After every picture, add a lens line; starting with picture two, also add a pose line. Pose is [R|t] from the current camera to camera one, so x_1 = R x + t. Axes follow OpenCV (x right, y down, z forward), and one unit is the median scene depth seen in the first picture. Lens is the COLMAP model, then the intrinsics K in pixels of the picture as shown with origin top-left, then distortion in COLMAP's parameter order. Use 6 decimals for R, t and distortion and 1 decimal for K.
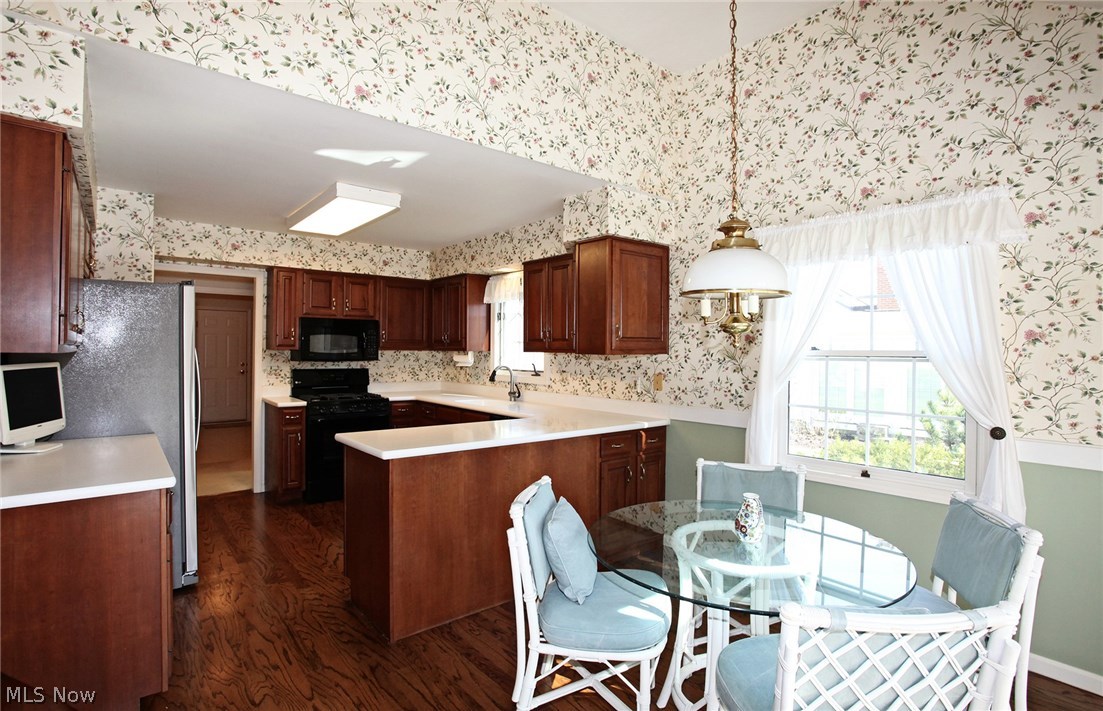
lens RADIAL K [[533.2, 0, 555.7], [0, 533.2, 340.0], [0, 0, 1]] dist [-0.072734, 0.035866]
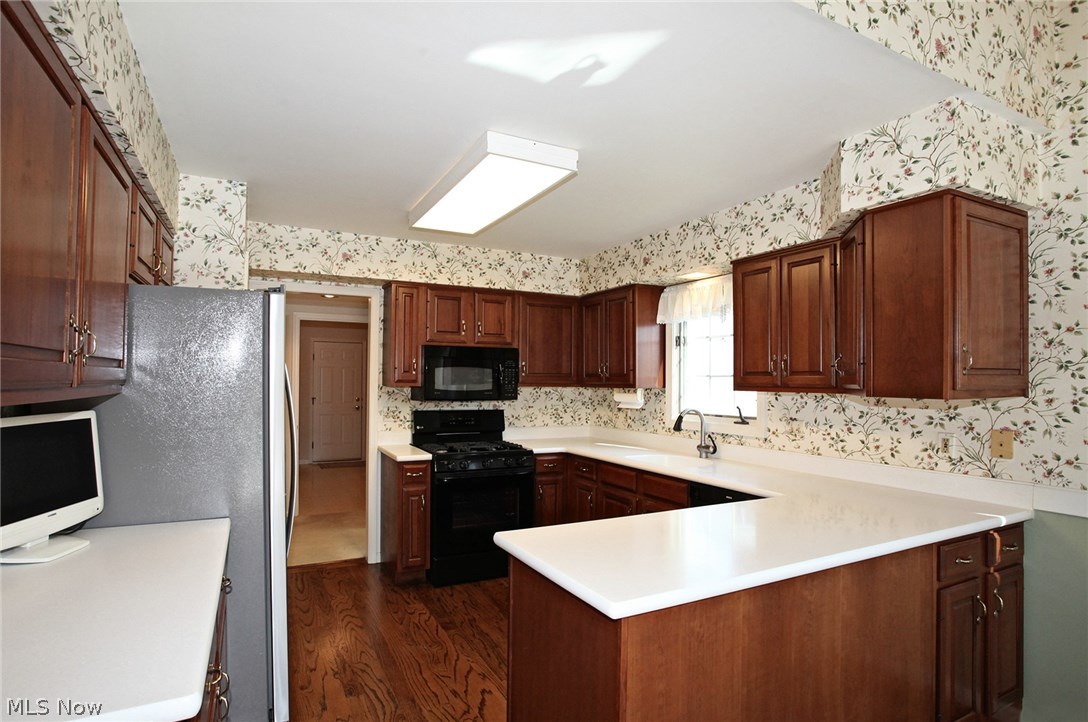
lens RADIAL K [[550.1, 0, 544.0], [0, 550.1, 361.0], [0, 0, 1]] dist [-0.071096, 0.040243]
pose [[0.977219, -0.008246, -0.212072, -0.139332], [0.003965, 0.999780, -0.020605, -0.002067], [0.212195, 0.019294, 0.977037, 0.242655]]
